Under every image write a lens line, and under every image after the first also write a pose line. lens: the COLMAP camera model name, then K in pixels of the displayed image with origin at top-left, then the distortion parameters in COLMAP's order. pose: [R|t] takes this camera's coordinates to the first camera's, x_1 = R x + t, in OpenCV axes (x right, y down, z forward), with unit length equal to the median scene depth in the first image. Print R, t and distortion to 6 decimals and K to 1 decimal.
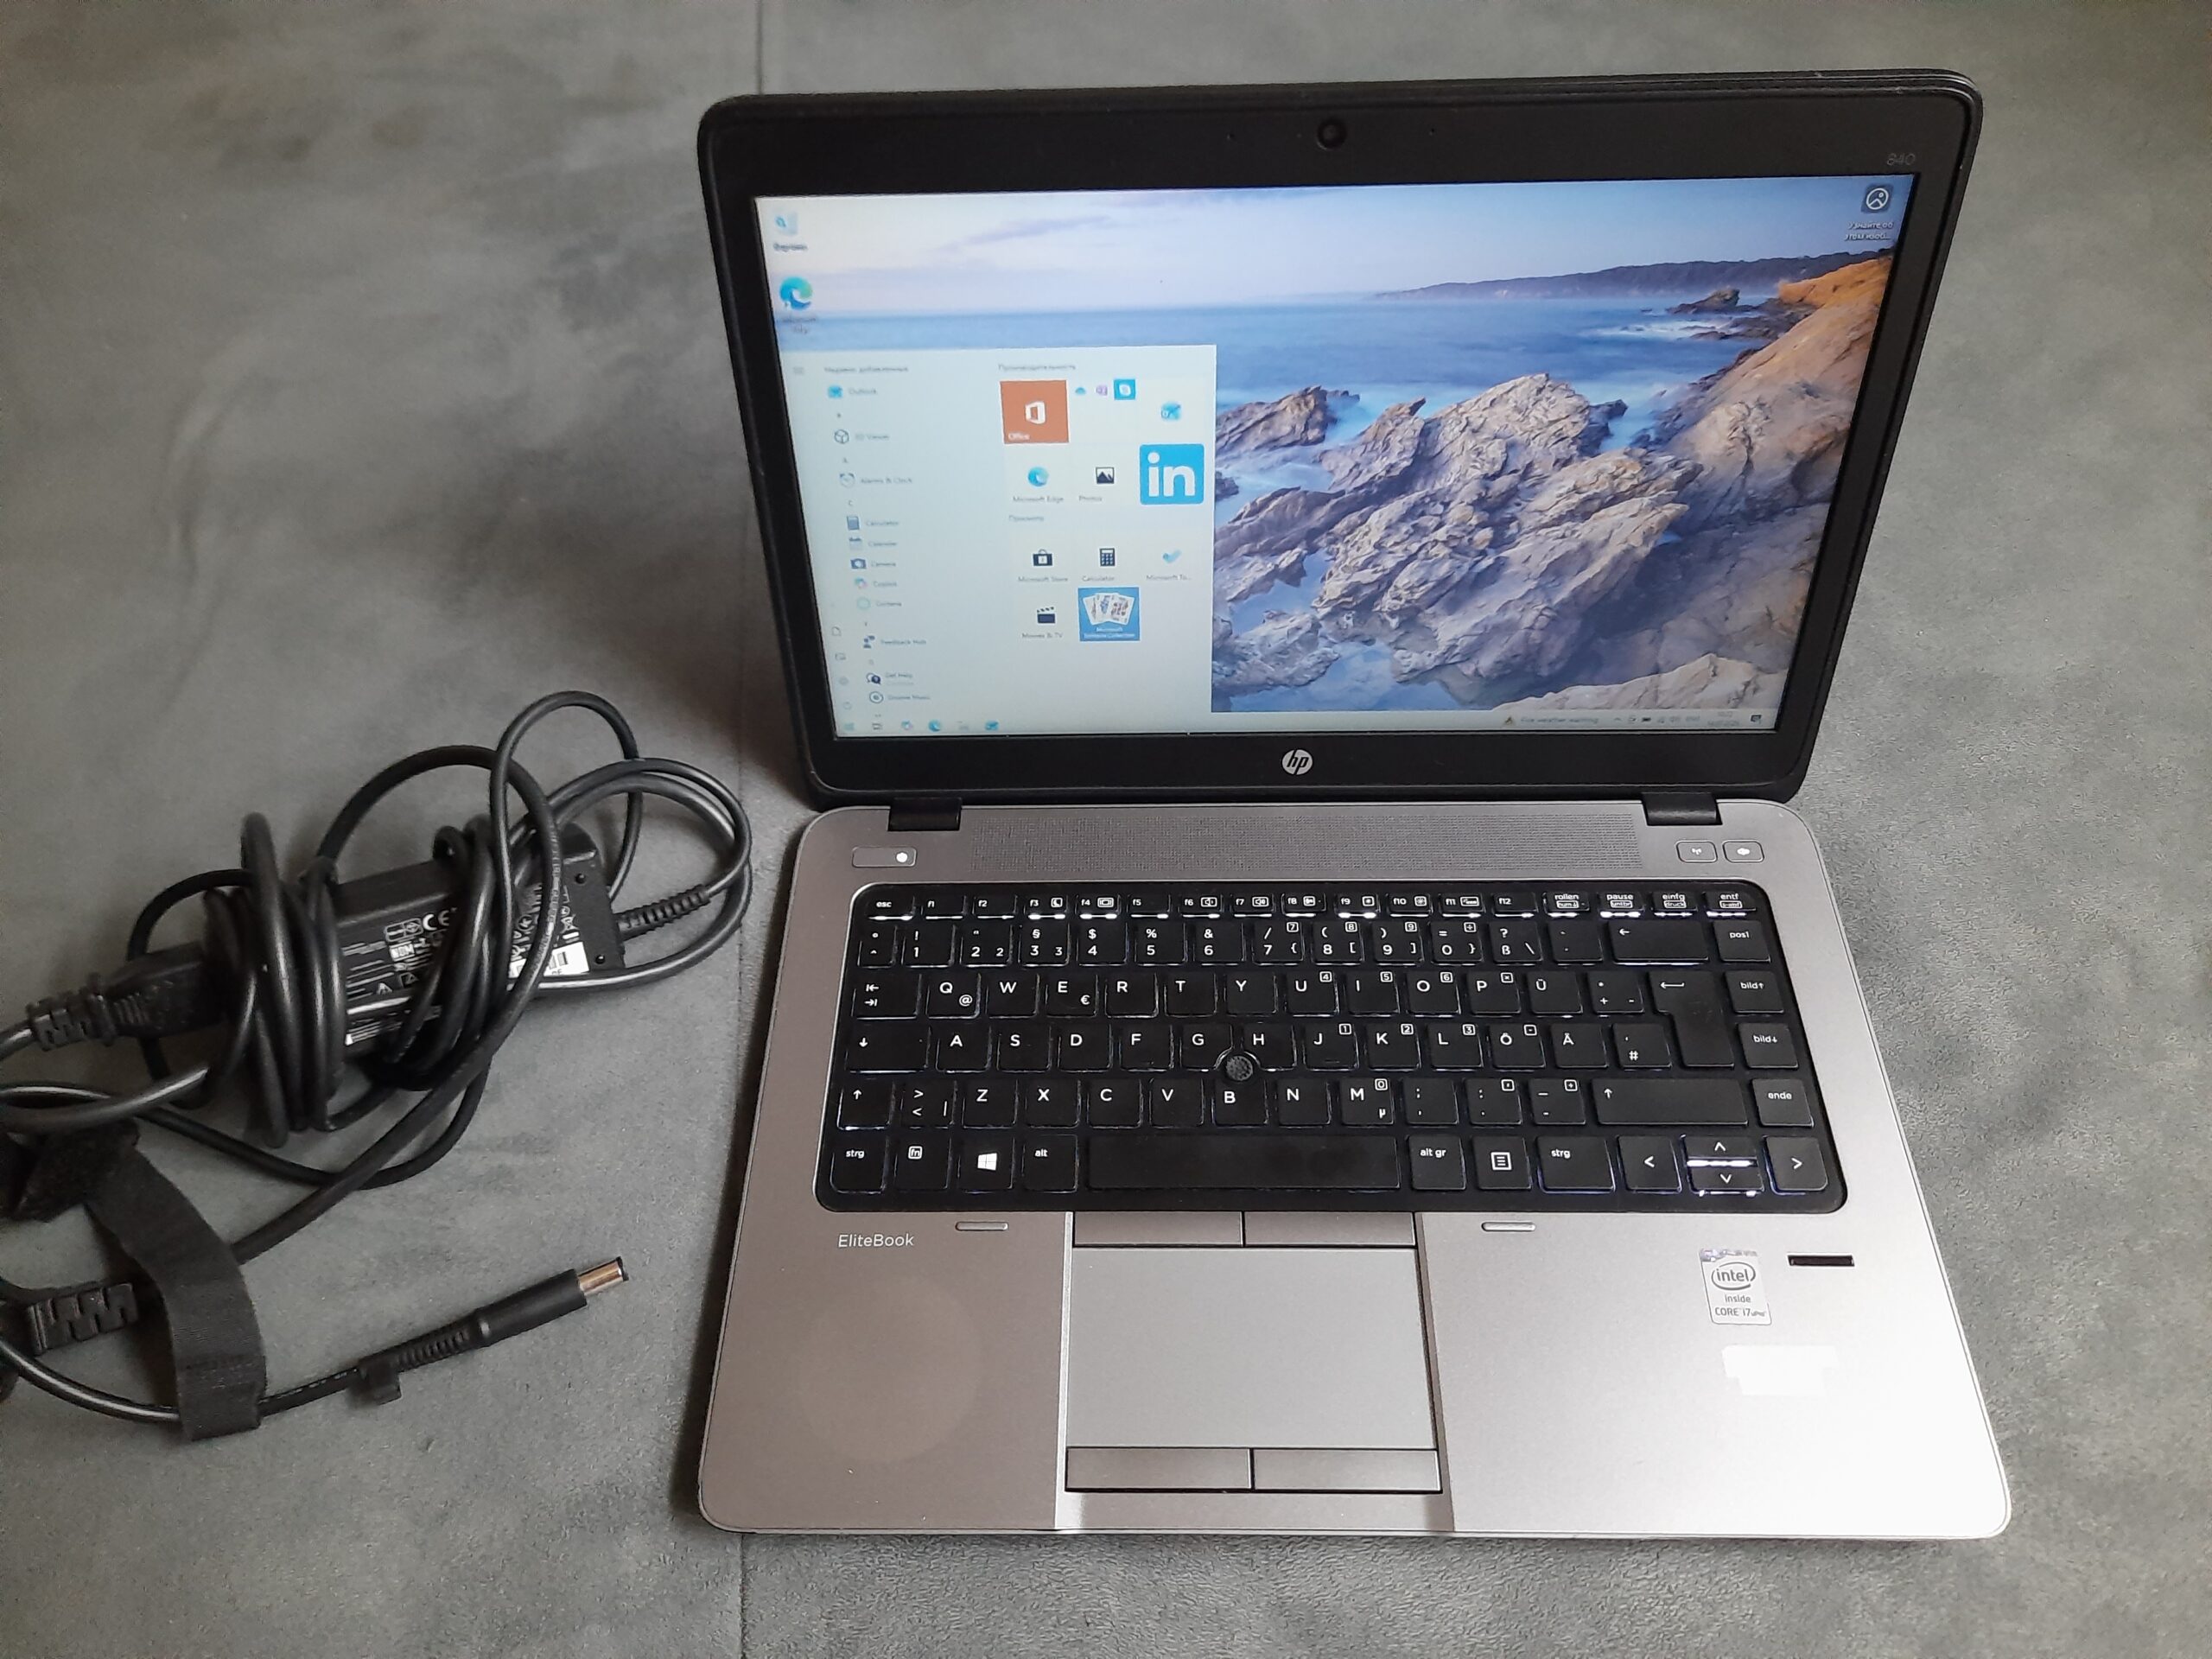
lens RADIAL K [[1657.7, 0, 1106.0], [0, 1657.7, 829.5], [0, 0, 1]] dist [0.078810, -0.106172]
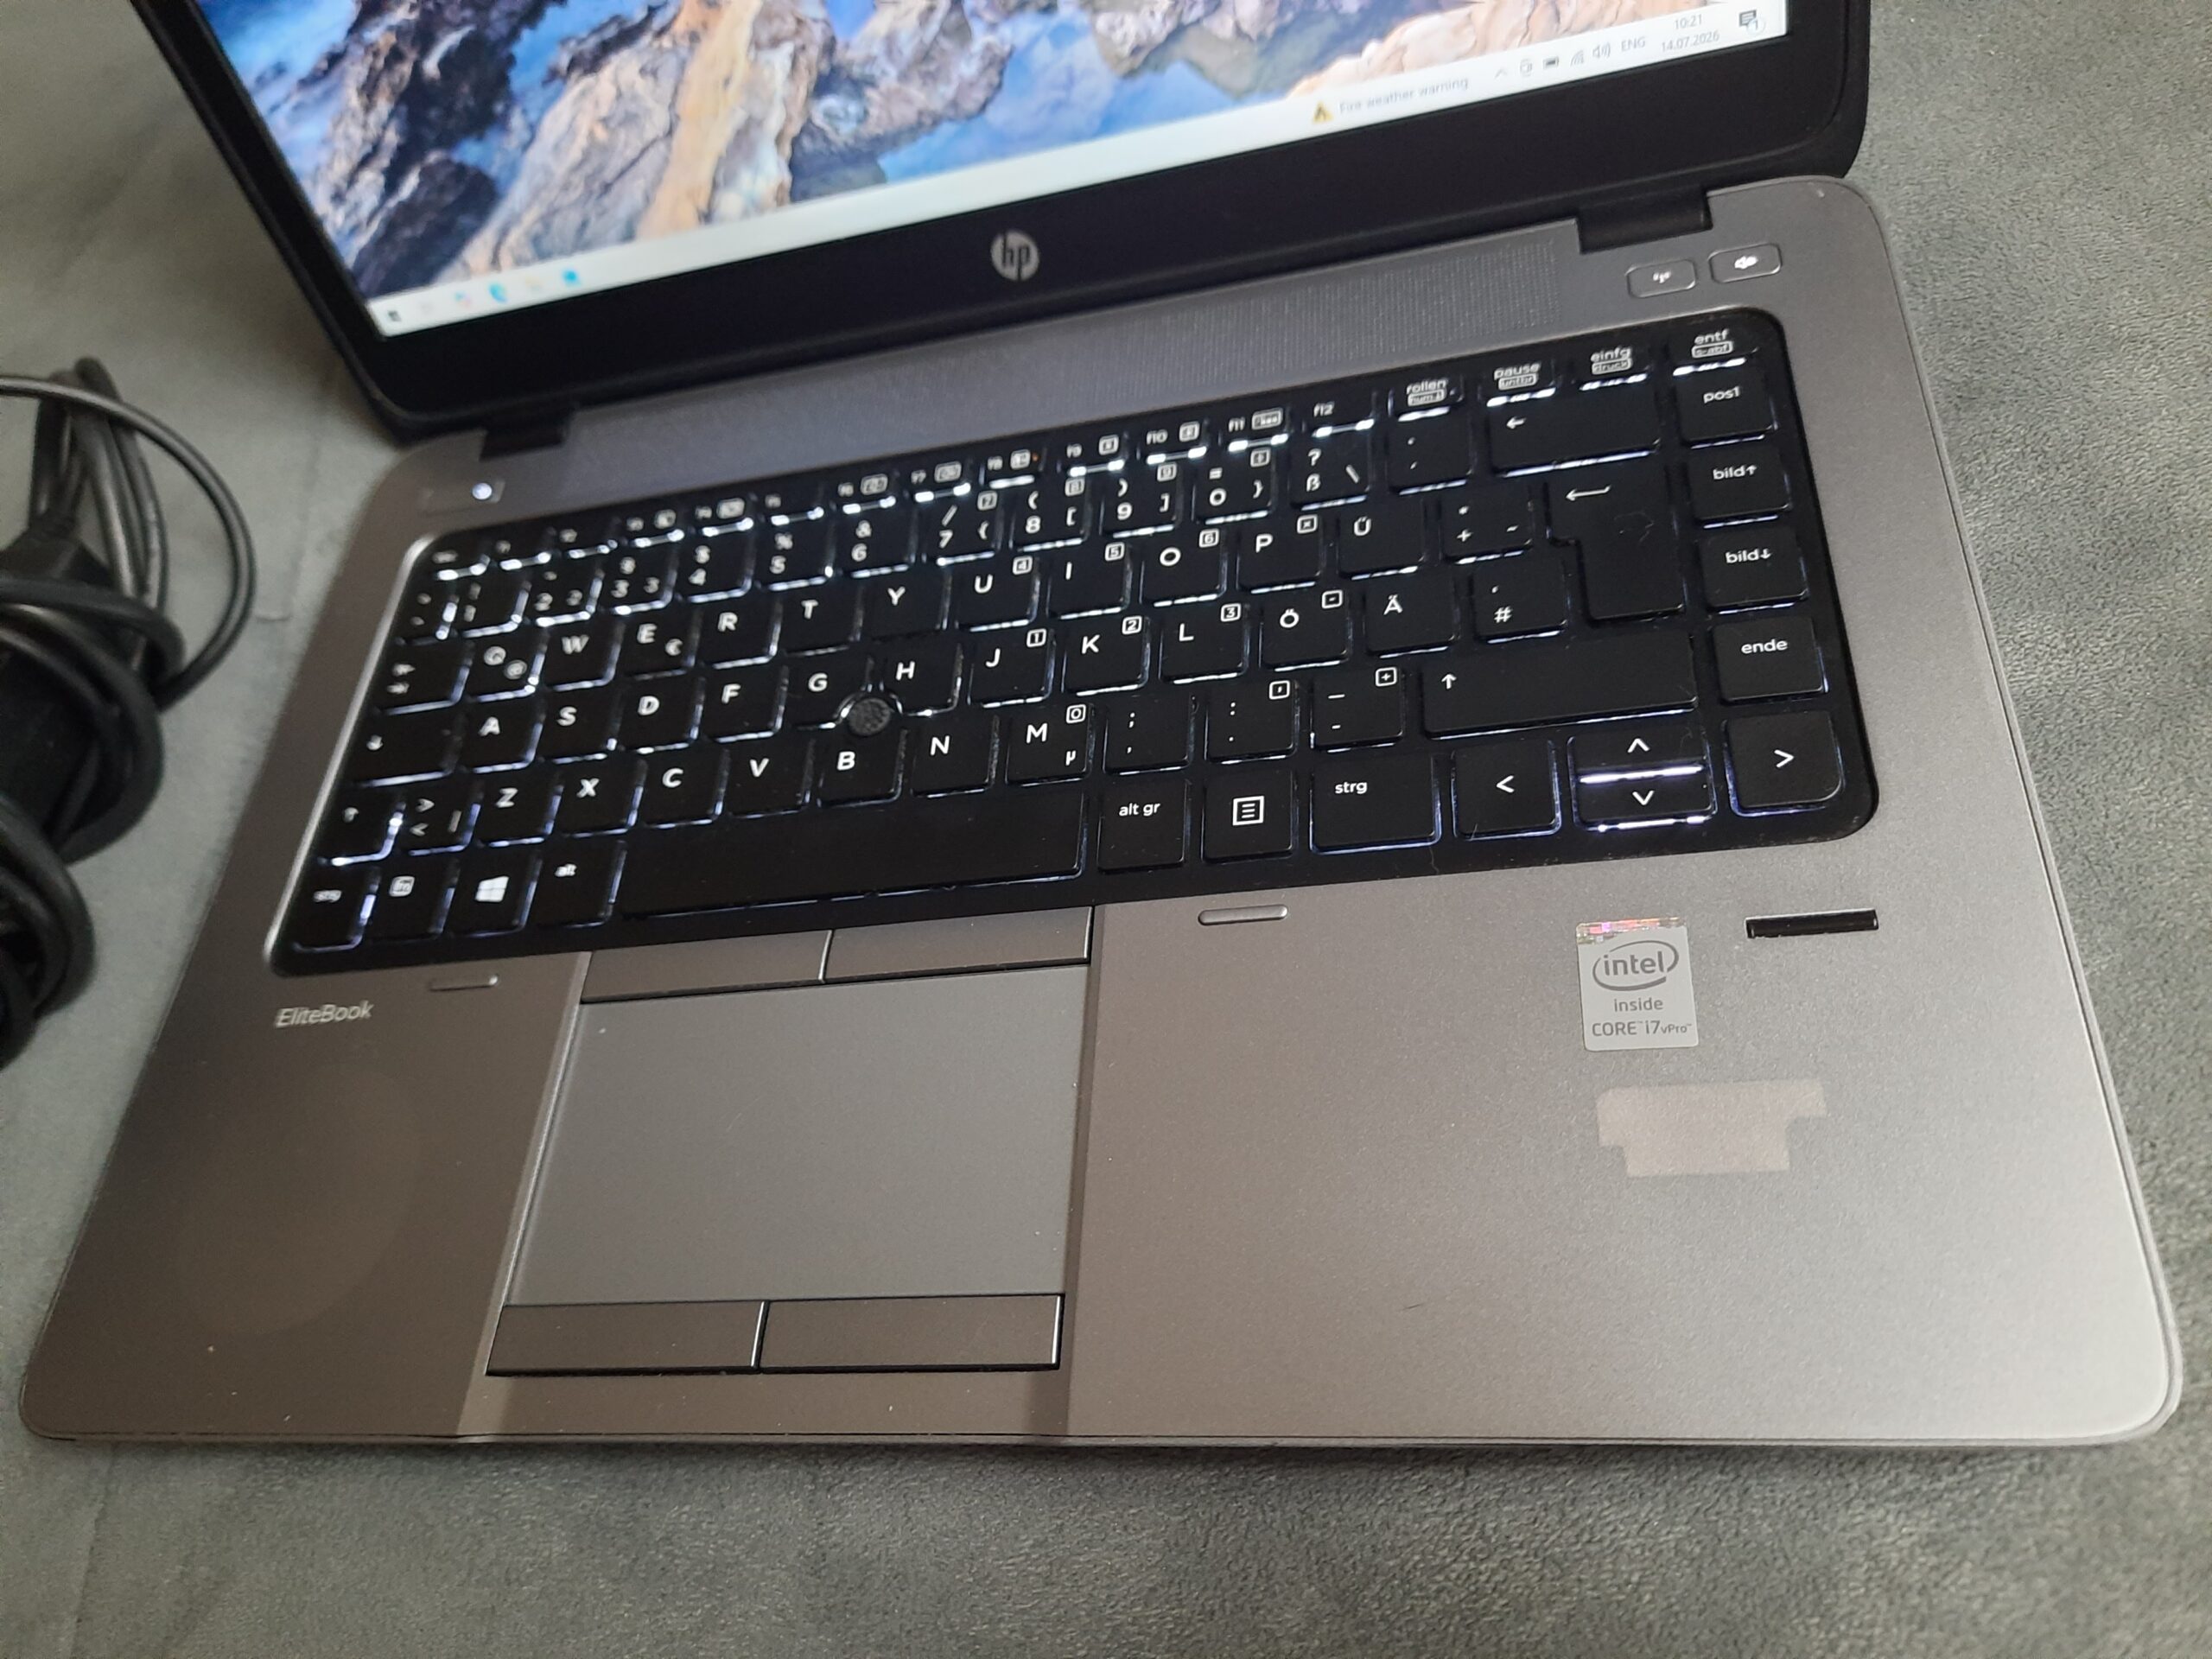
lens RADIAL K [[1668.7, 0, 1106.0], [0, 1668.7, 829.5], [0, 0, 1]] dist [0.039177, -0.050083]
pose [[0.963238, -0.094315, -0.251549, 0.326697], [0.114425, 0.991202, 0.066522, 0.156600], [0.243062, -0.092860, 0.965556, 0.412786]]
